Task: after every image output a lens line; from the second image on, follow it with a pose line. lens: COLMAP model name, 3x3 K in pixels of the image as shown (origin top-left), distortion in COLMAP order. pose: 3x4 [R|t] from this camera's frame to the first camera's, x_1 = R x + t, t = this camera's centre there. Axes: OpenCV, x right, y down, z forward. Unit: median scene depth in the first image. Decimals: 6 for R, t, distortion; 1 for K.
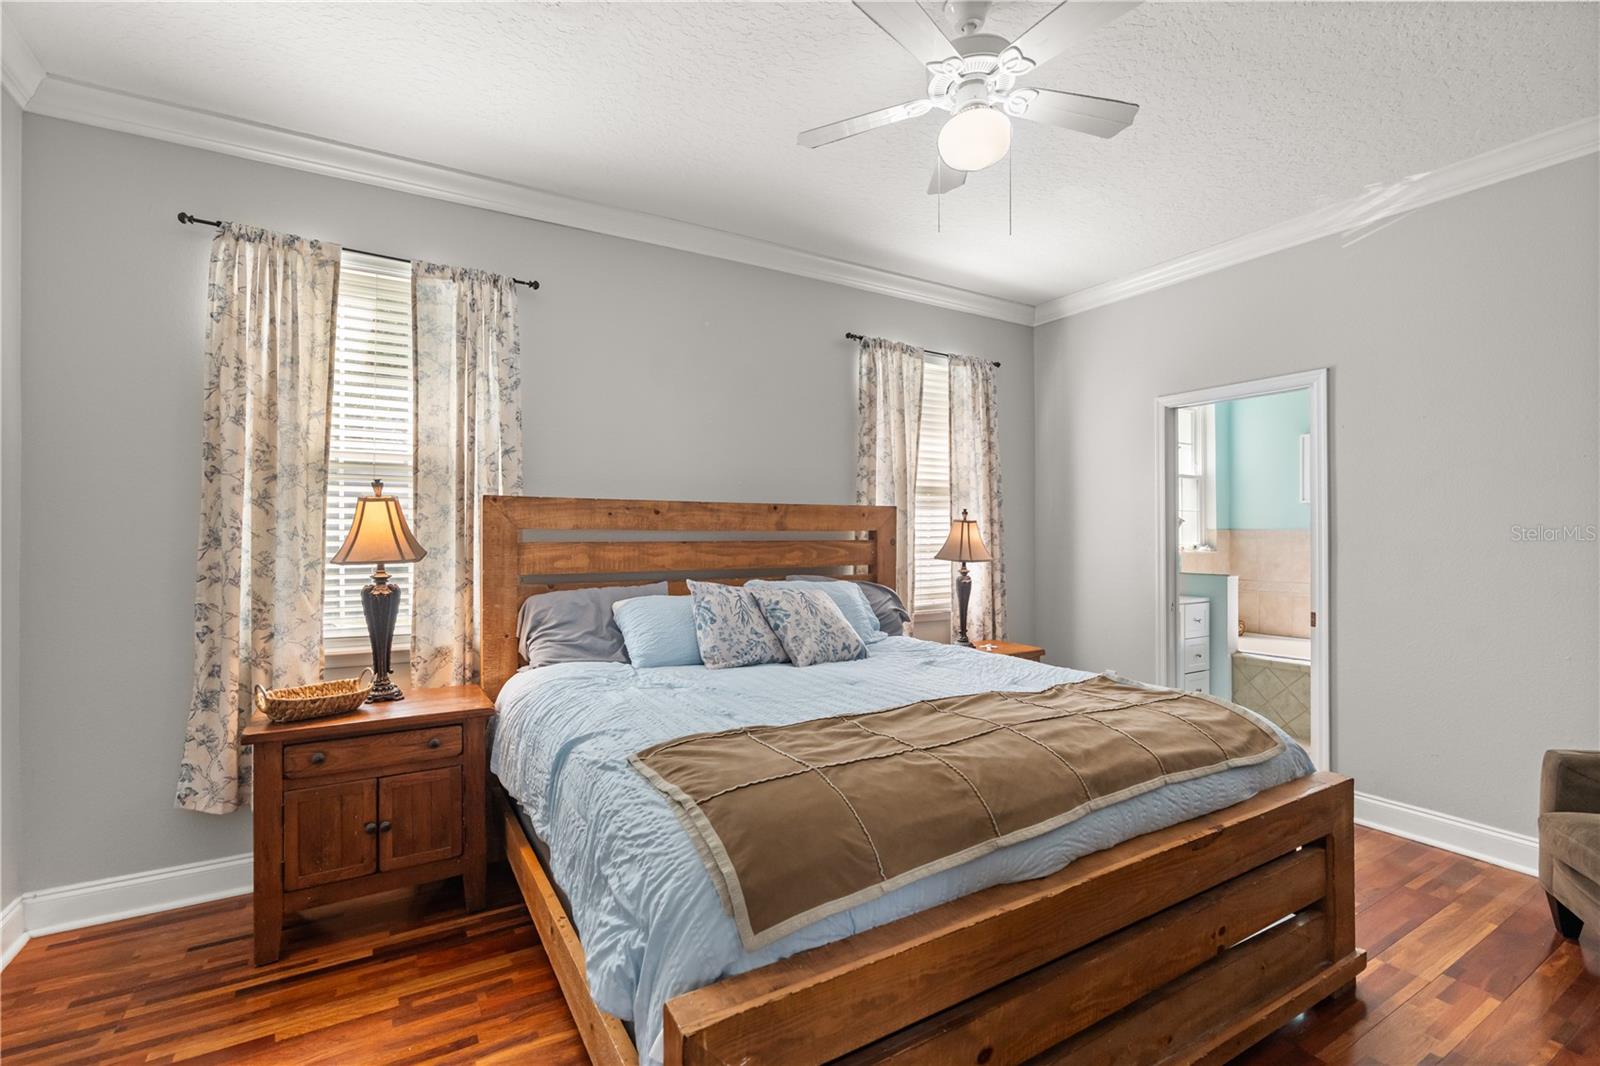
lens RADIAL K [[733.6, 0, 802.7], [0, 733.6, 522.5], [0, 0, 1]] dist [-0.012580, 0.005024]
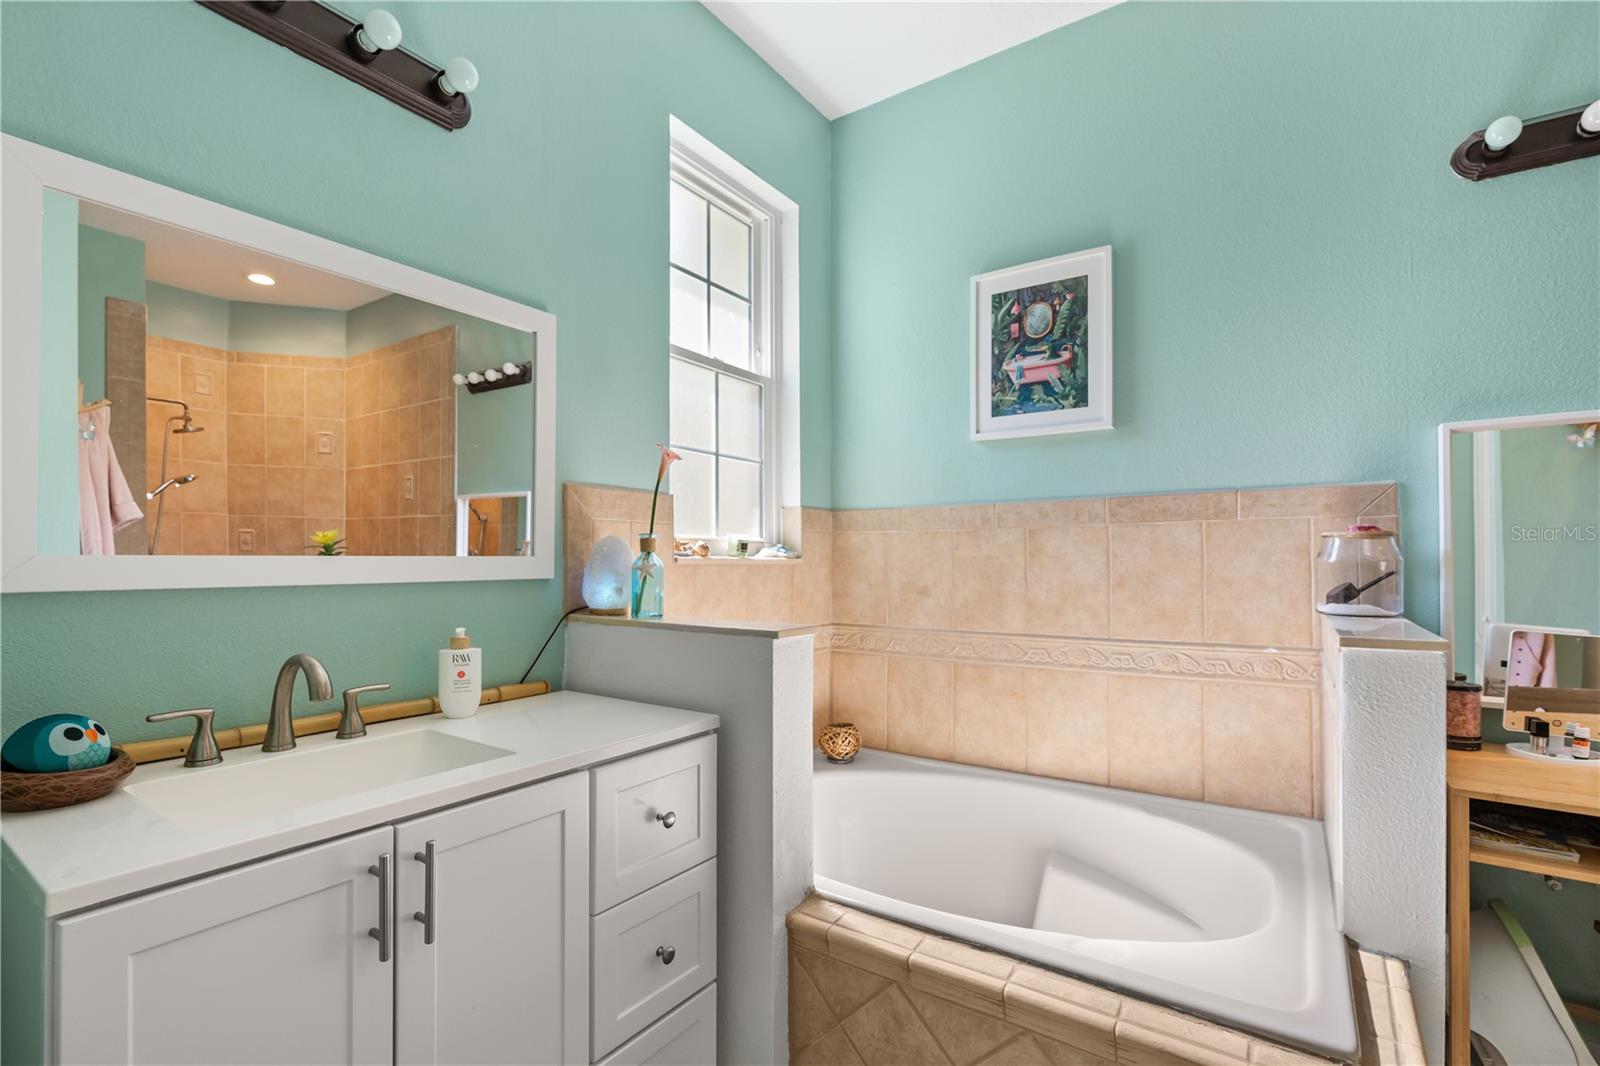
lens RADIAL K [[733.6, 0, 804.8], [0, 733.6, 543.6], [0, 0, 1]] dist [-0.012580, 0.005024]
pose [[0.912490, 0.008127, 0.409019, 0.396873], [-0.005946, 0.999961, -0.006604, 0.032923], [-0.409056, 0.003594, 0.912502, 0.616353]]
